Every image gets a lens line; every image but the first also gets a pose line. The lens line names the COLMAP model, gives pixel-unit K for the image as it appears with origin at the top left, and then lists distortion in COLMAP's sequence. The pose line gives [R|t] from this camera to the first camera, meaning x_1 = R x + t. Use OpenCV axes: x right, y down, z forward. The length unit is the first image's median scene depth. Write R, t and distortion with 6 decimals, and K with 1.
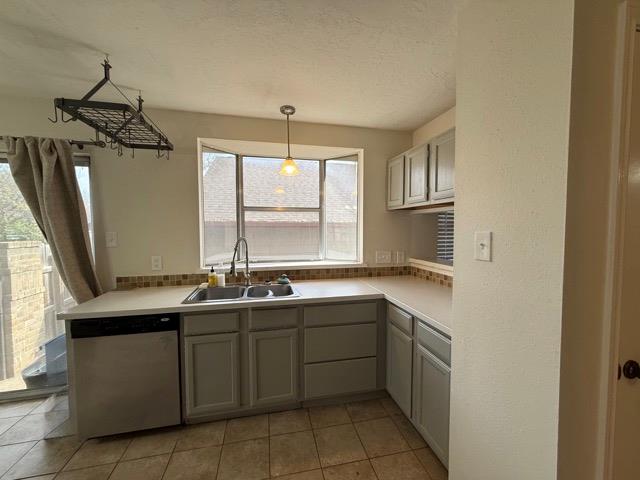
lens RADIAL K [[255.7, 0, 320.0], [0, 255.7, 240.0], [0, 0, 1]] dist [0.001305, 0.000206]
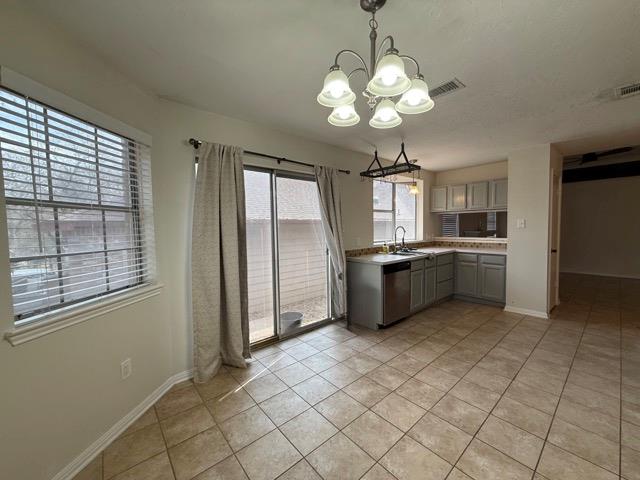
lens RADIAL K [[255.7, 0, 320.0], [0, 255.7, 240.0], [0, 0, 1]] dist [0.001305, 0.000206]
pose [[0.884746, -0.038413, 0.464488, -1.509740], [0.038847, 0.999208, 0.008639, 0.047191], [-0.464452, 0.010401, 0.885537, -0.360840]]
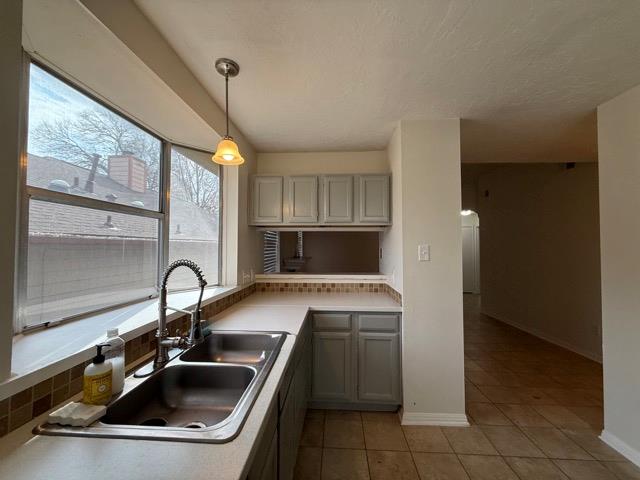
lens RADIAL K [[253.4, 0, 320.0], [0, 253.4, 240.0], [0, 0, 1]] dist [0.010546, 0.000067]
pose [[0.275557, 0.026145, 0.960929, -0.615654], [0.046874, 0.998075, -0.040597, -0.015631], [-0.960141, 0.056230, 0.273801, 0.535350]]
